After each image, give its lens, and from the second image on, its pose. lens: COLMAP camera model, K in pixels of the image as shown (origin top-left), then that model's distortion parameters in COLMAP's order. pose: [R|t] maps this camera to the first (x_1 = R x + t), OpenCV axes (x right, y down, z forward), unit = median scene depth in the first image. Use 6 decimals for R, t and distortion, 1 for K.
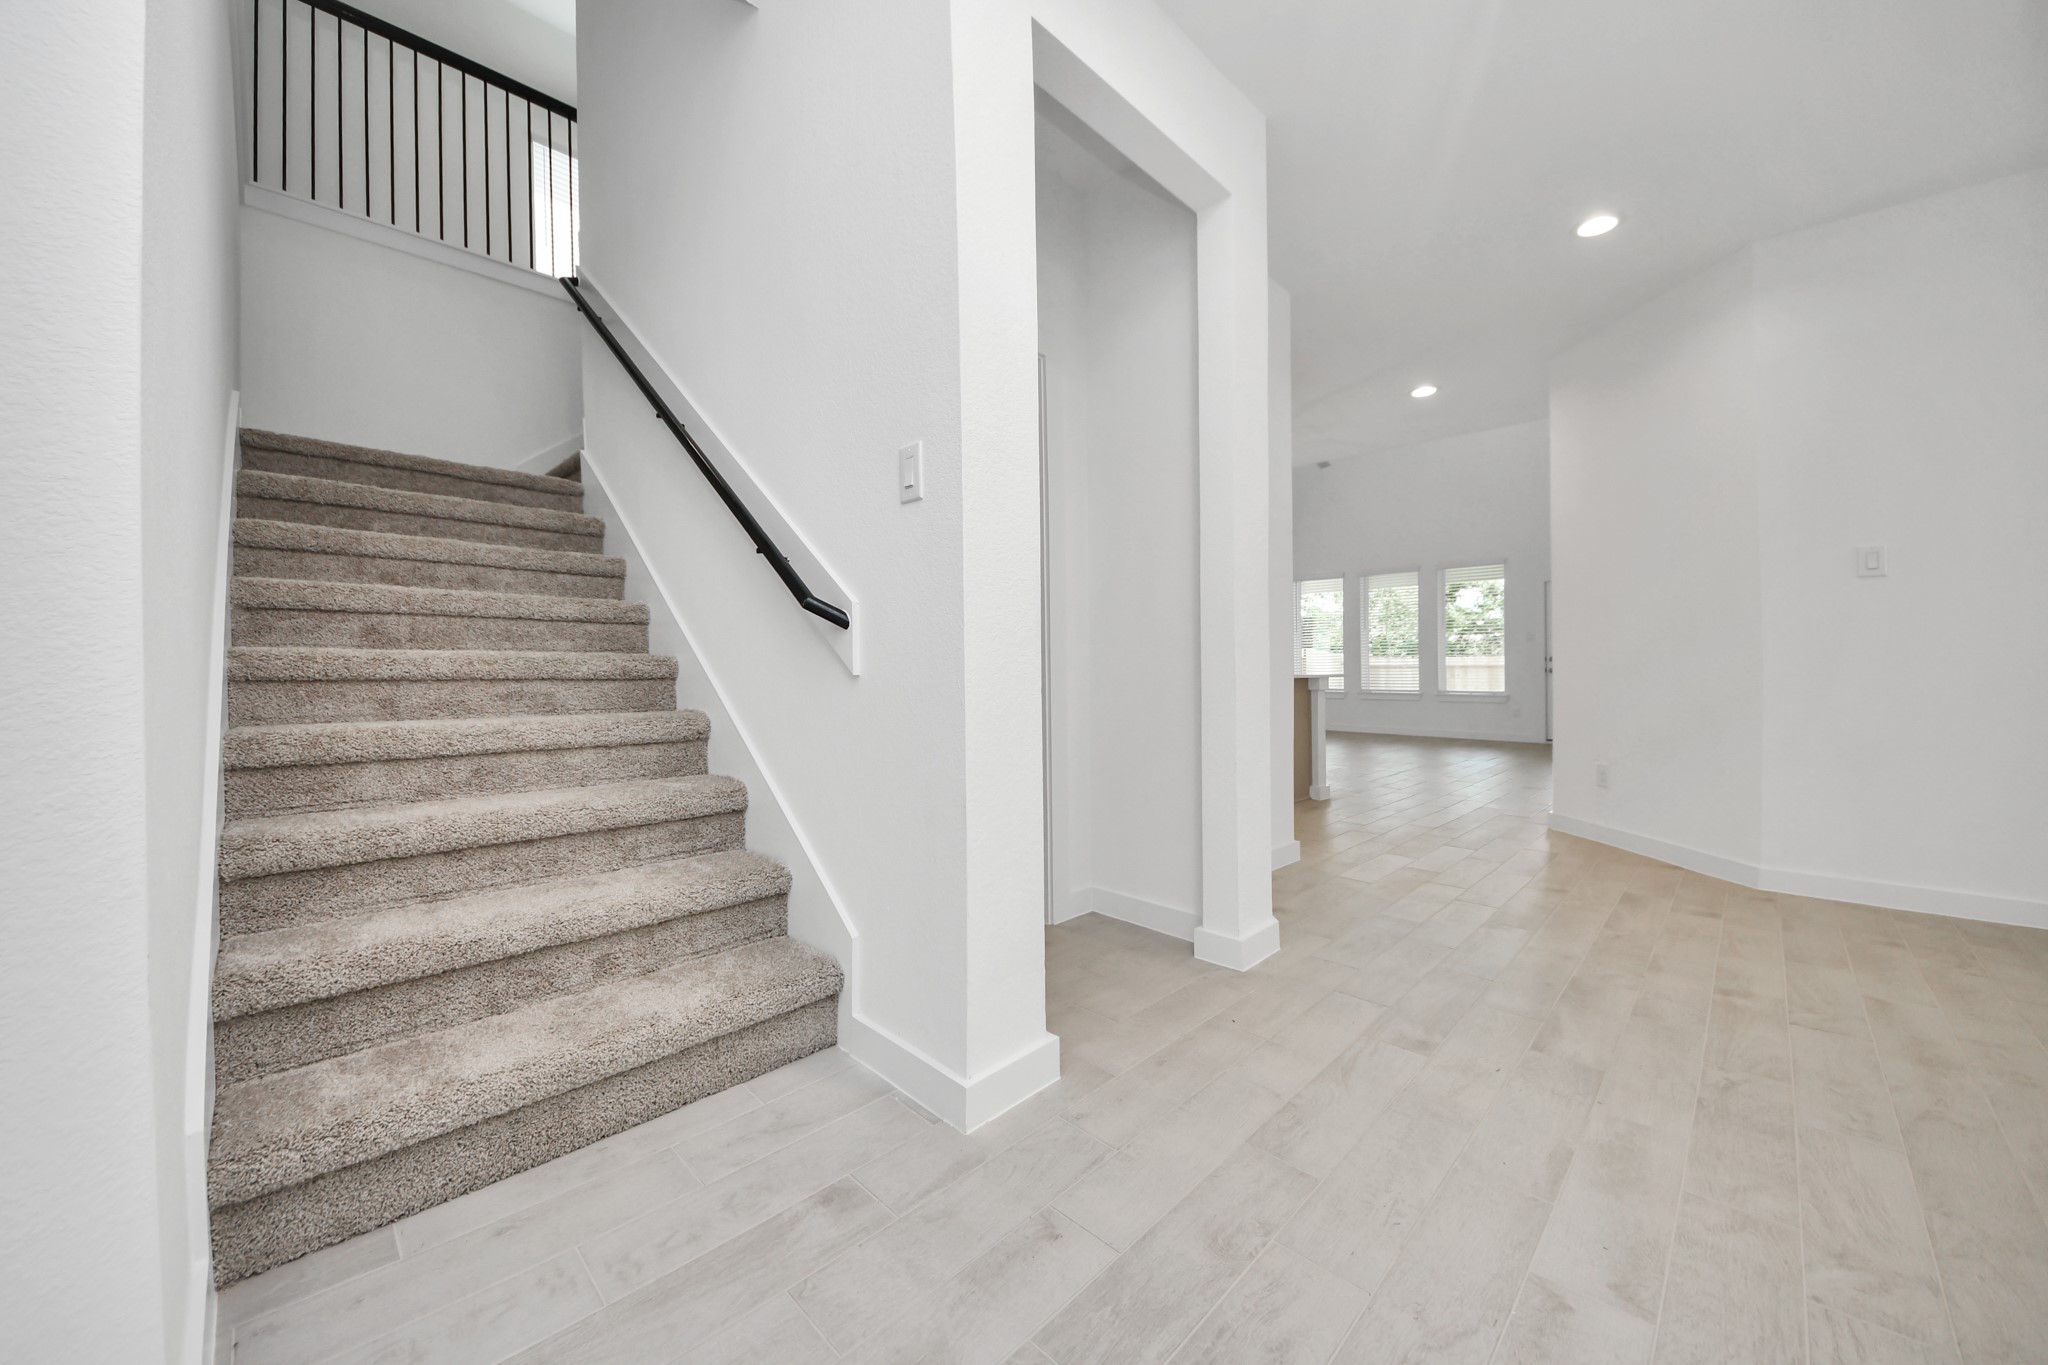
lens RADIAL K [[750.2, 0, 1034.7], [0, 750.2, 669.5], [0, 0, 1]] dist [-0.001713, -0.000172]
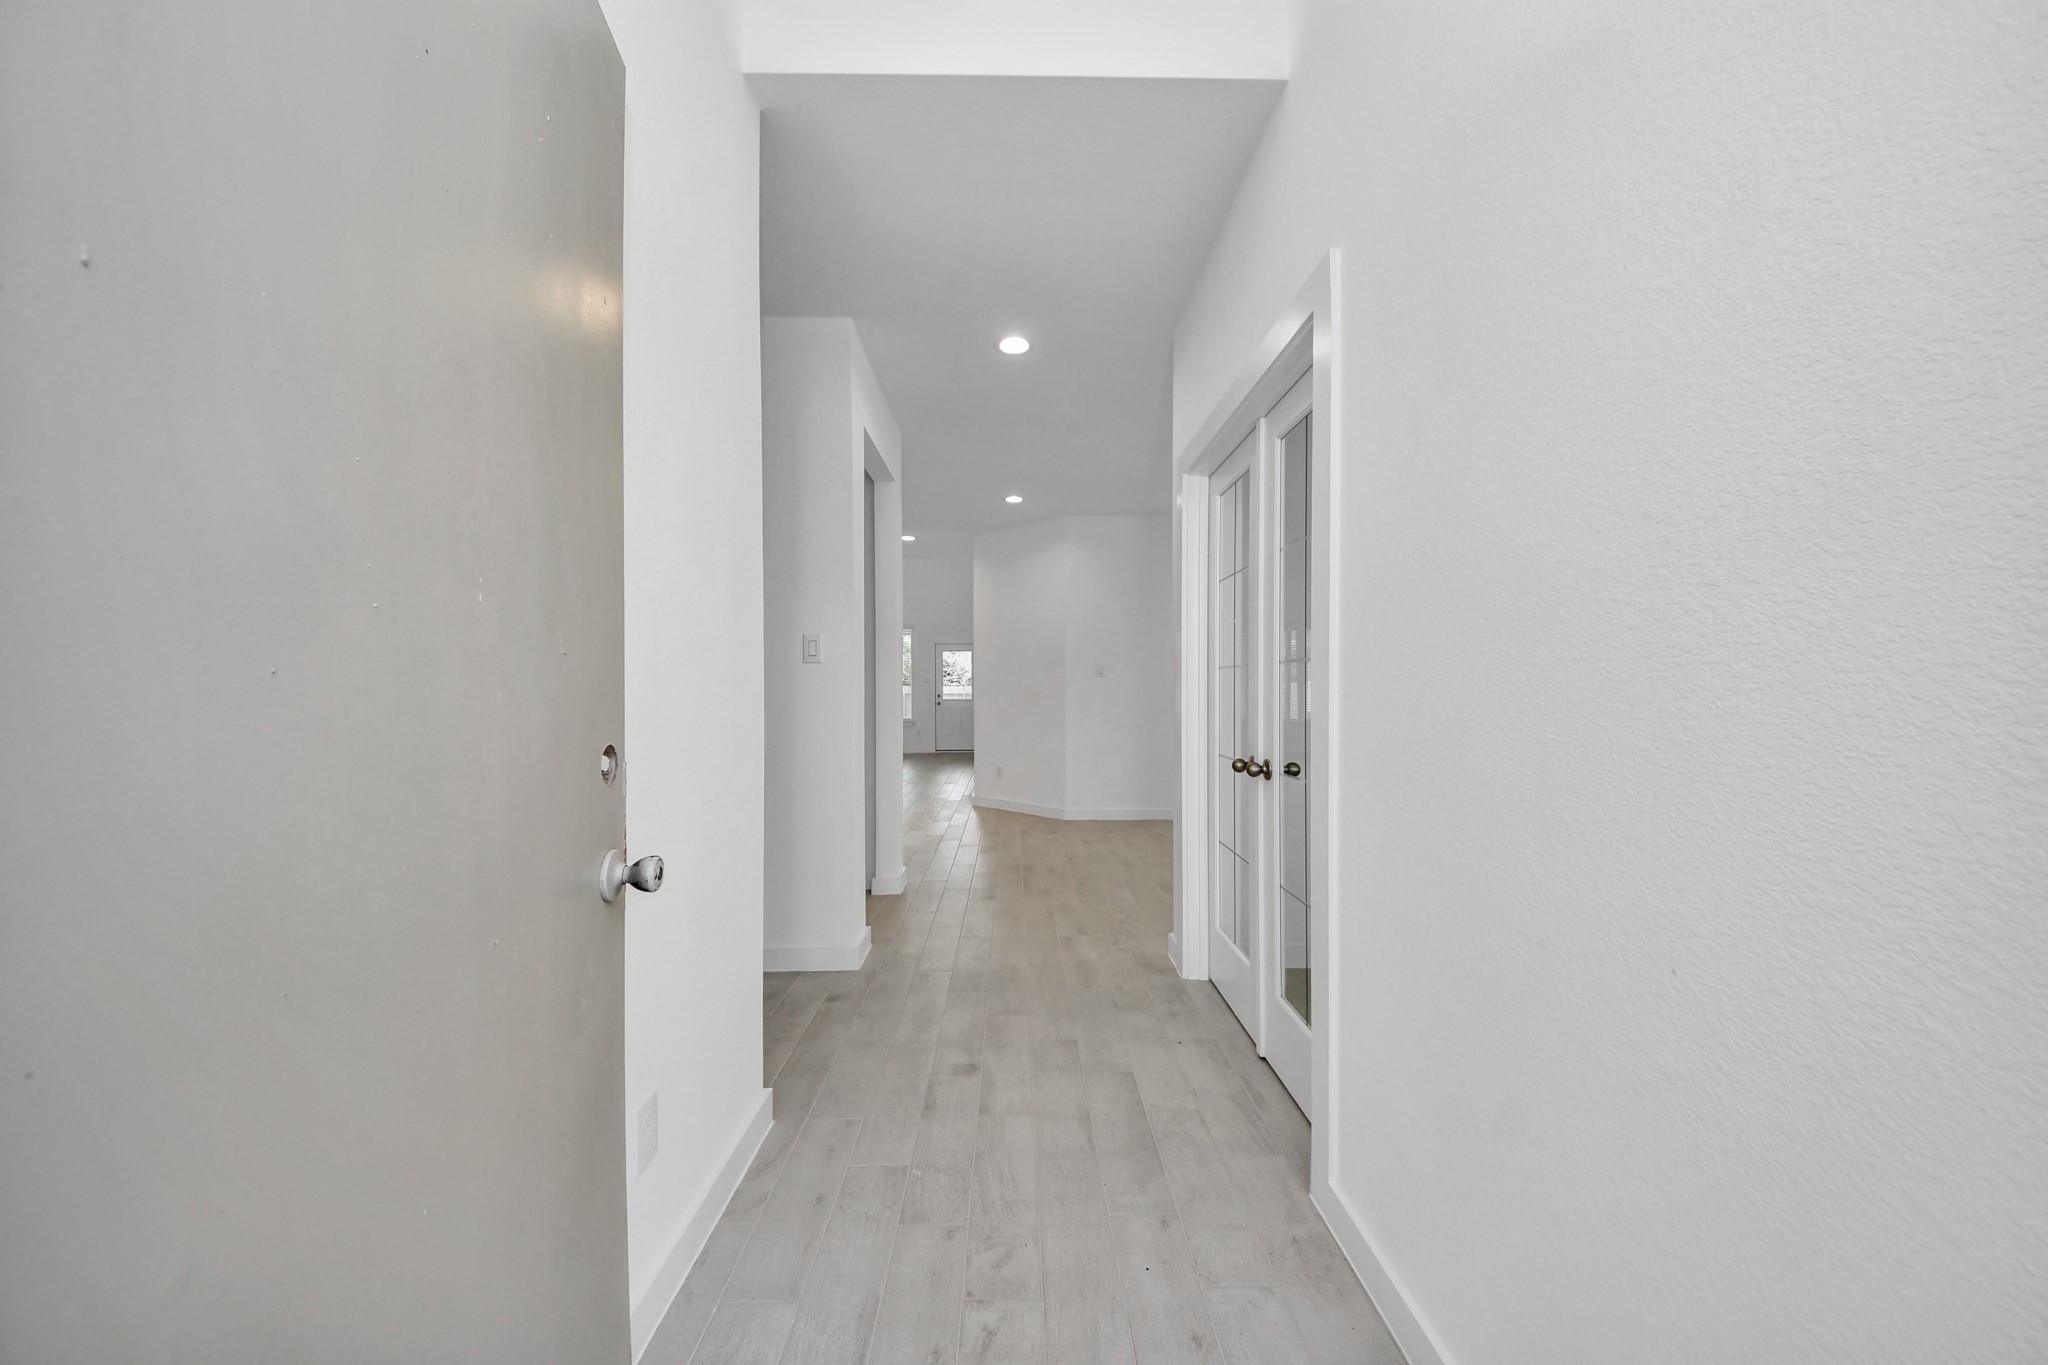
lens RADIAL K [[715.6, 0, 1020.7], [0, 715.6, 693.2], [0, 0, 1]] dist [-0.002218, -0.000188]
pose [[0.708360, -0.003530, 0.705843, -1.061639], [-0.002381, 0.999970, 0.007390, -0.154348], [-0.705848, -0.006916, 0.708330, -0.668876]]
